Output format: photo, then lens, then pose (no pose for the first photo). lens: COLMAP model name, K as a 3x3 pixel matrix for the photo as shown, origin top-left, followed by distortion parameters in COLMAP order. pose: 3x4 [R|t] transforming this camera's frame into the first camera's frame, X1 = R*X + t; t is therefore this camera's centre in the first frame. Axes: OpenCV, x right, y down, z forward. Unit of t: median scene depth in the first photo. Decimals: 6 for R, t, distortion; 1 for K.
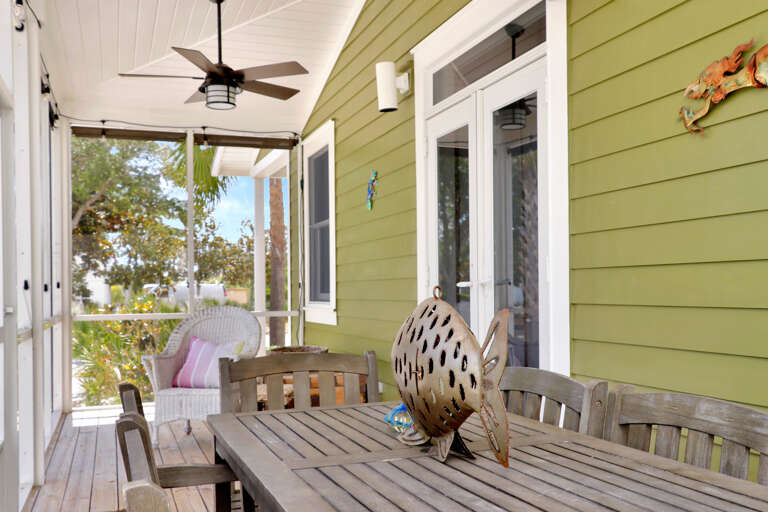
lens RADIAL K [[773.5, 0, 386.4], [0, 773.5, 260.6], [0, 0, 1]] dist [0.003640, 0.000000]
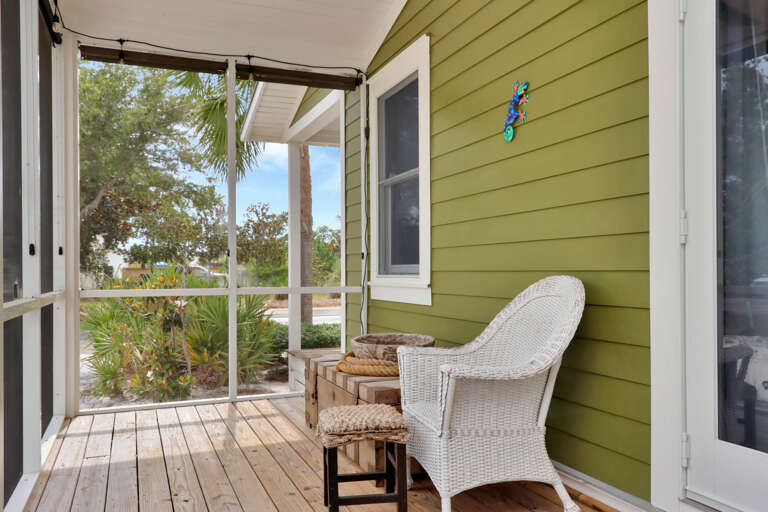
lens RADIAL K [[641.5, 0, 382.8], [0, 641.5, 249.1], [0, 0, 1]] dist [0.024487, -0.041776]
pose [[0.999453, 0.007312, 0.032250, -0.113127], [-0.007482, 0.999959, 0.005132, 0.021582], [-0.032211, -0.005370, 0.999467, 0.317495]]
